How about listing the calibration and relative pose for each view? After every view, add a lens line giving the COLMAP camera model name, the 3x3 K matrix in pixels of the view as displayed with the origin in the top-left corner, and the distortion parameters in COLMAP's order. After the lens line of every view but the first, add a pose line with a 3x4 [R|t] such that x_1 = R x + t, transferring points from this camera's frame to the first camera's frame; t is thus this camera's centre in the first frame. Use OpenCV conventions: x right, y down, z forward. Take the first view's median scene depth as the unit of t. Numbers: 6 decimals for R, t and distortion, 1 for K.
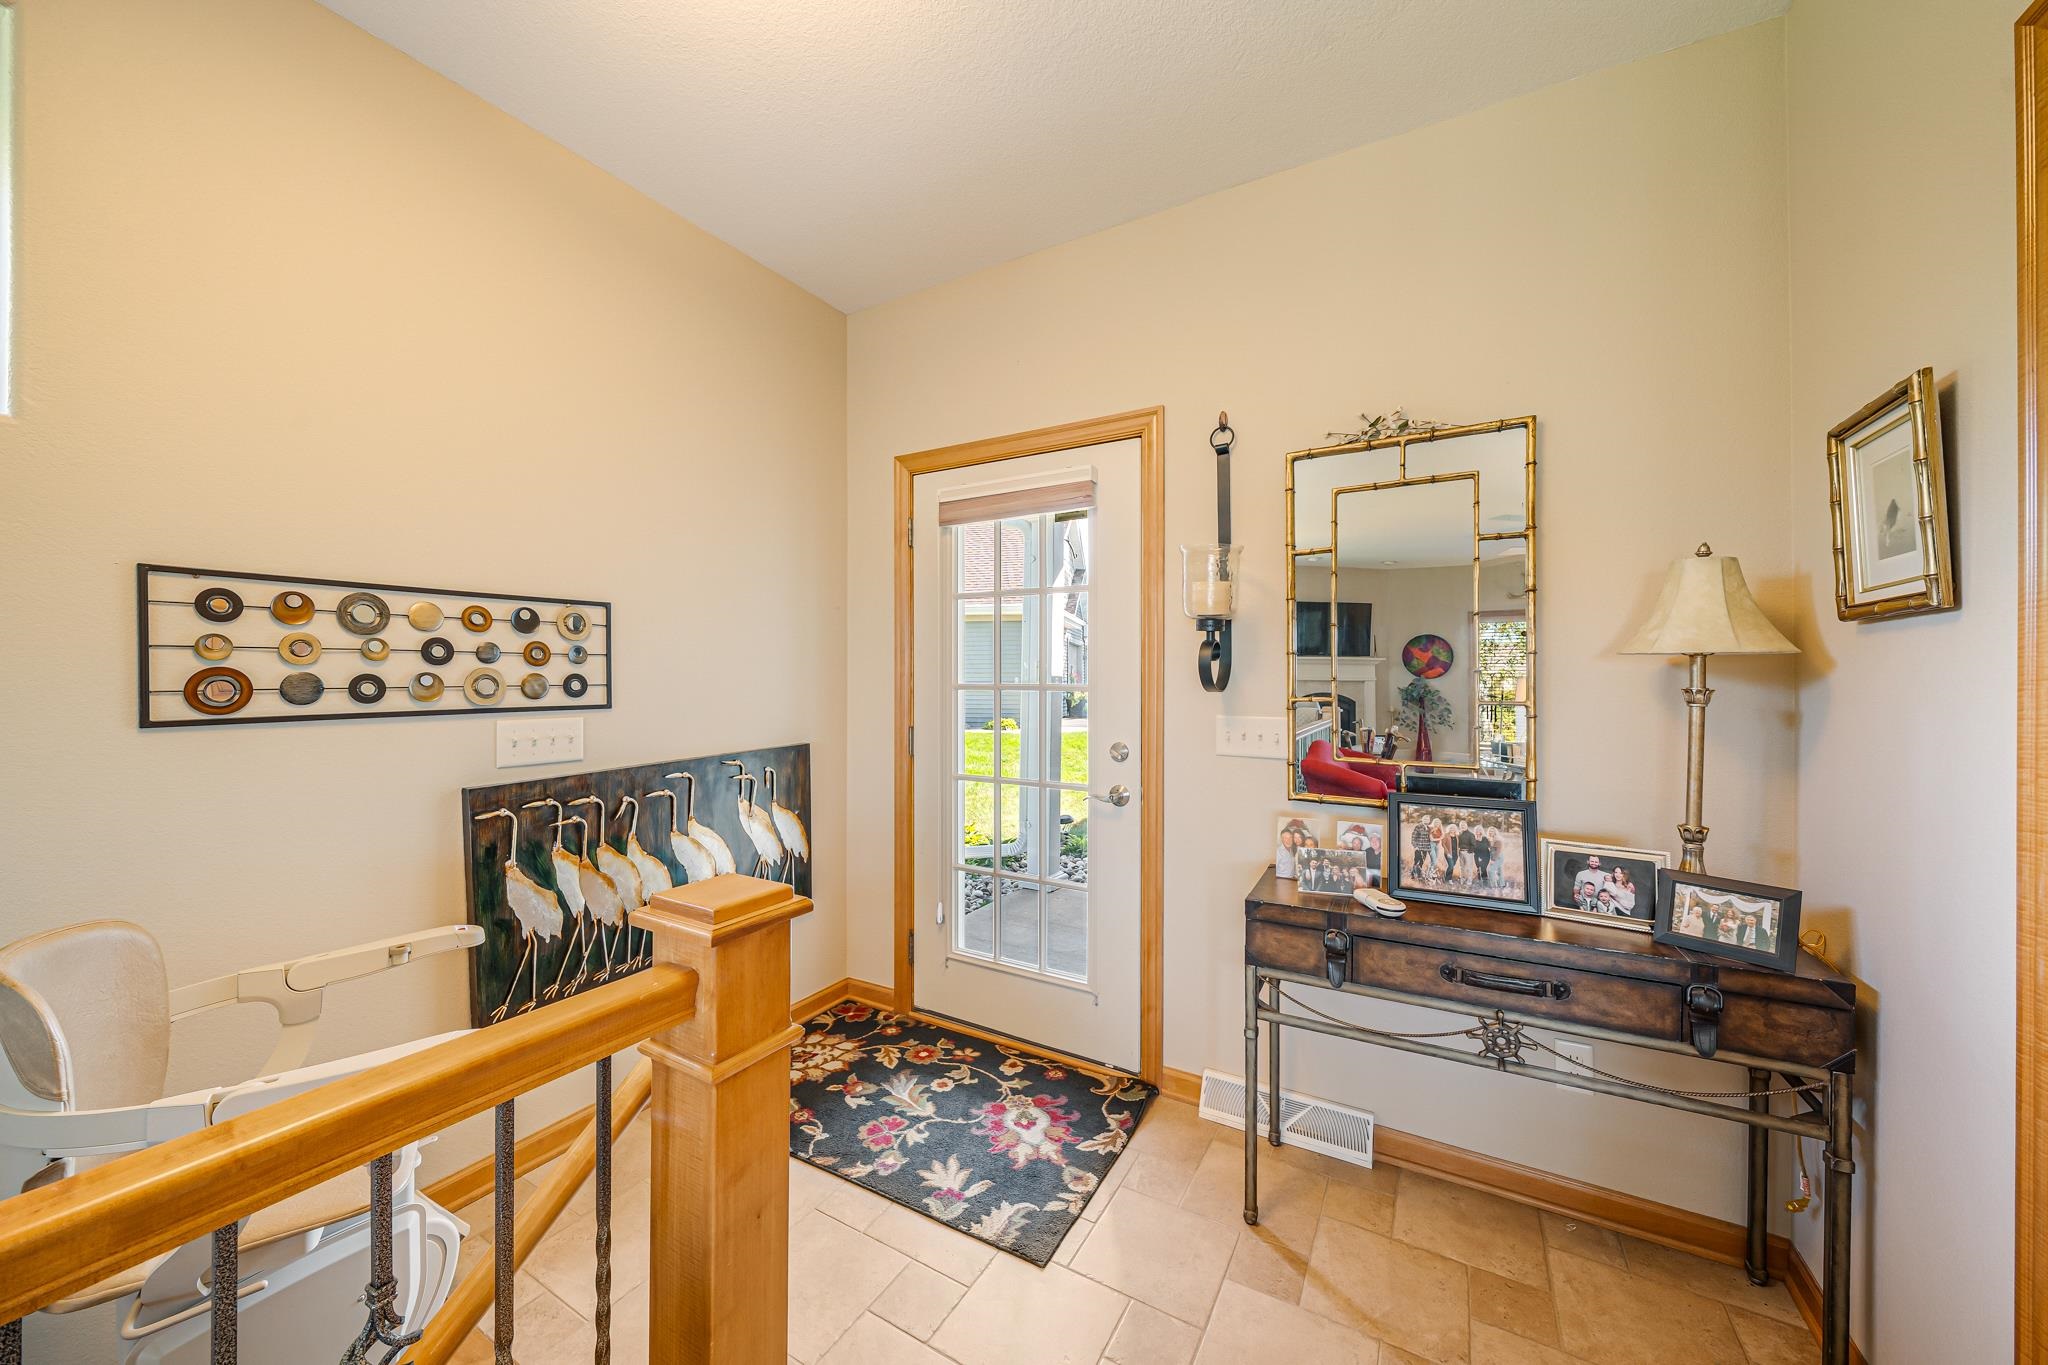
lens RADIAL K [[725.0, 0, 1026.1], [0, 725.0, 680.6], [0, 0, 1]] dist [-0.005175, -0.000550]
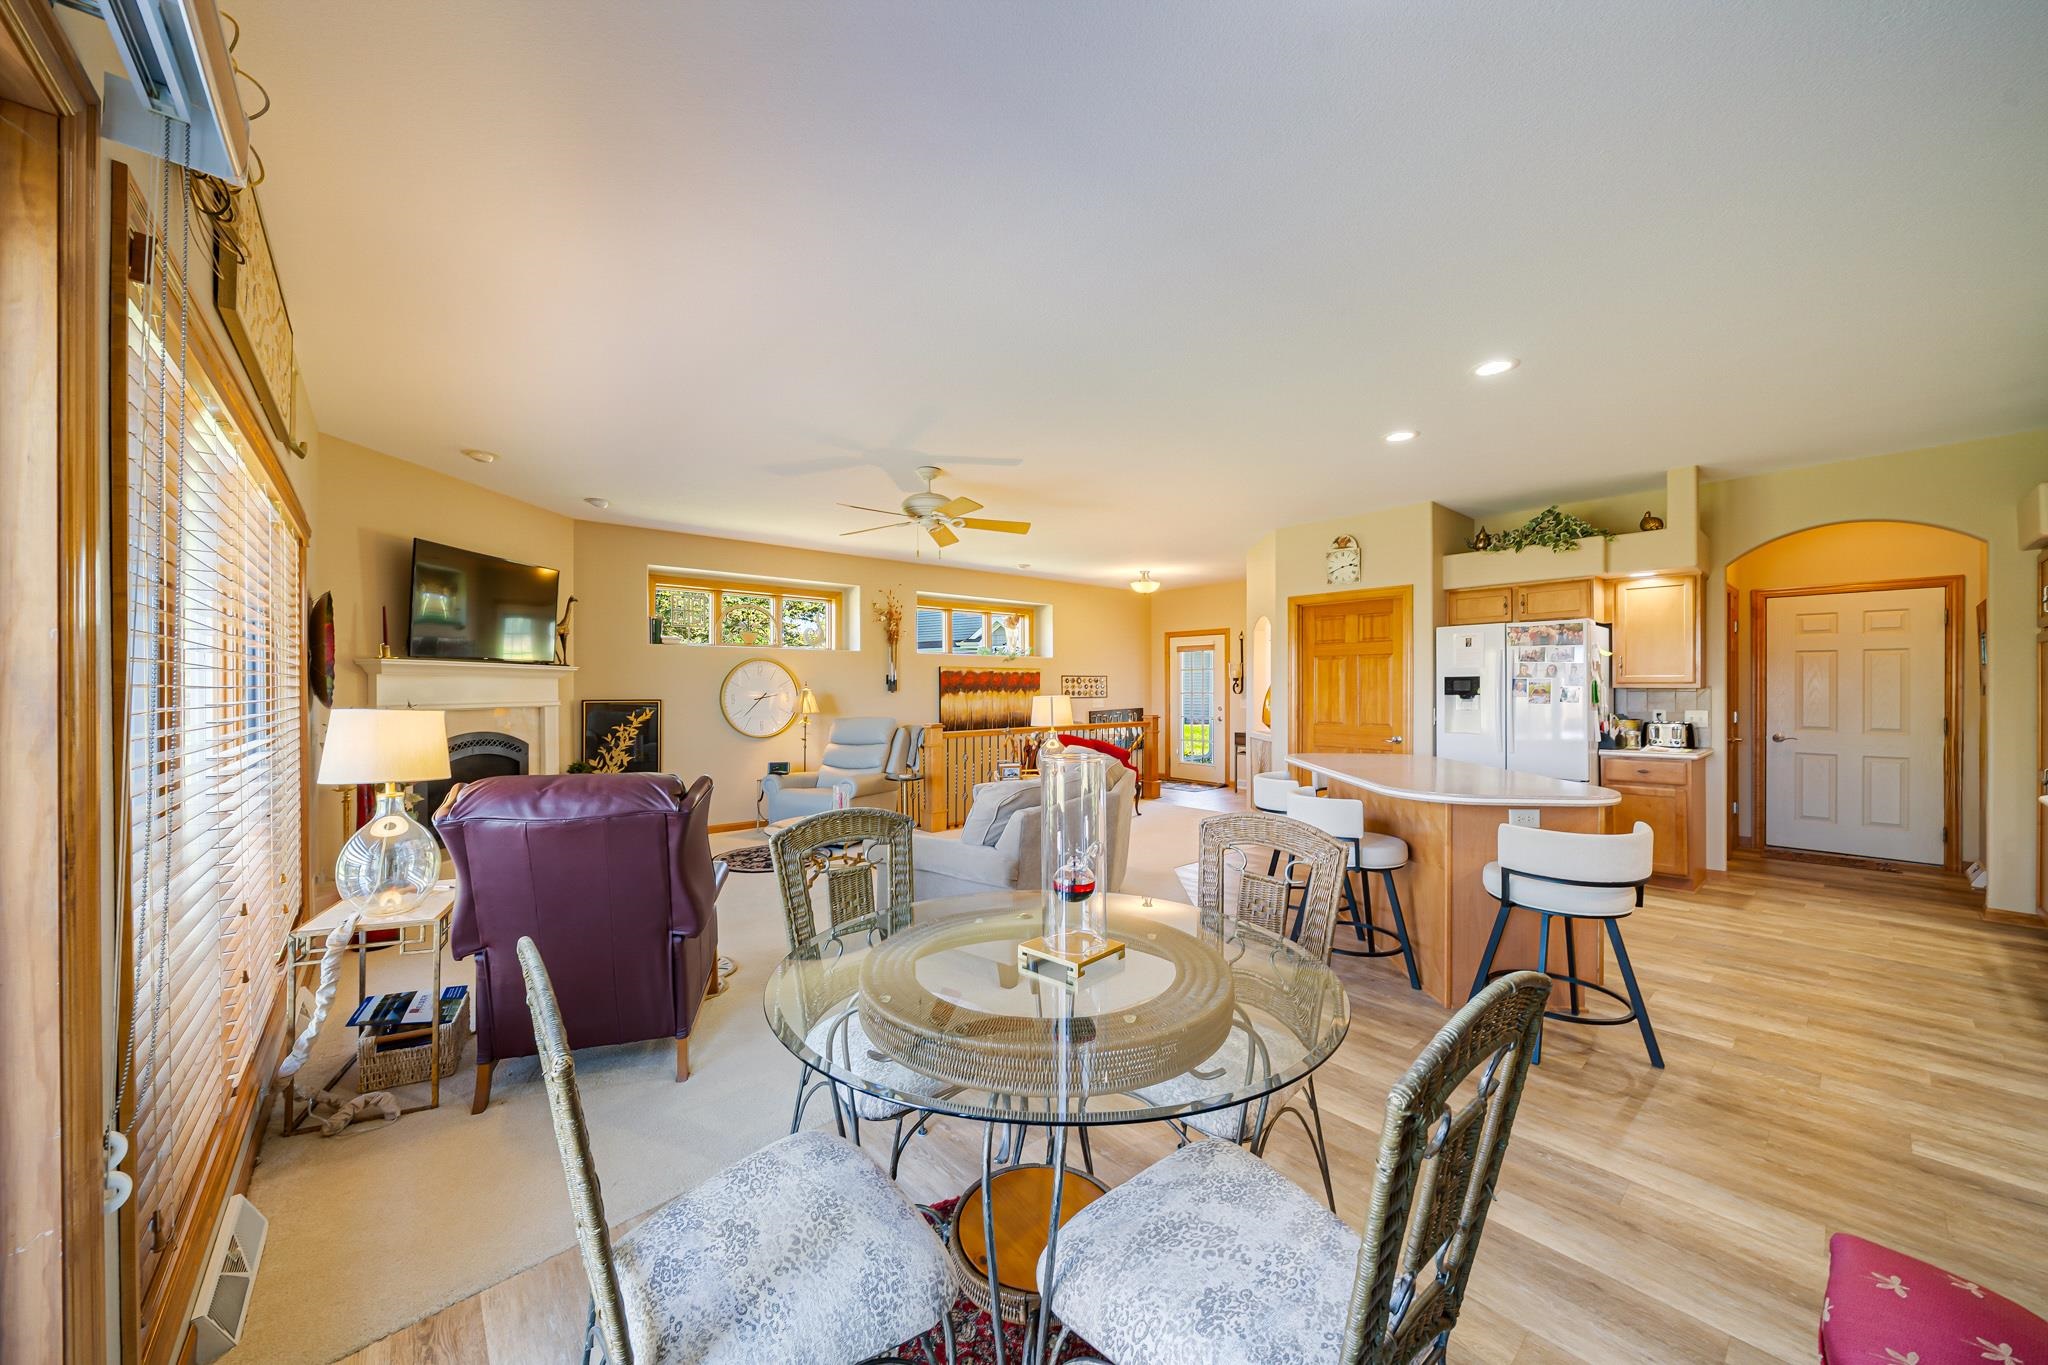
lens RADIAL K [[725.0, 0, 1008.1], [0, 725.0, 689.9], [0, 0, 1]] dist [-0.005175, -0.000550]
pose [[0.940975, -0.000884, -0.338474, 0.382736], [0.002224, 0.999991, 0.003573, -0.026979], [0.338468, -0.004115, 0.940969, -3.284023]]
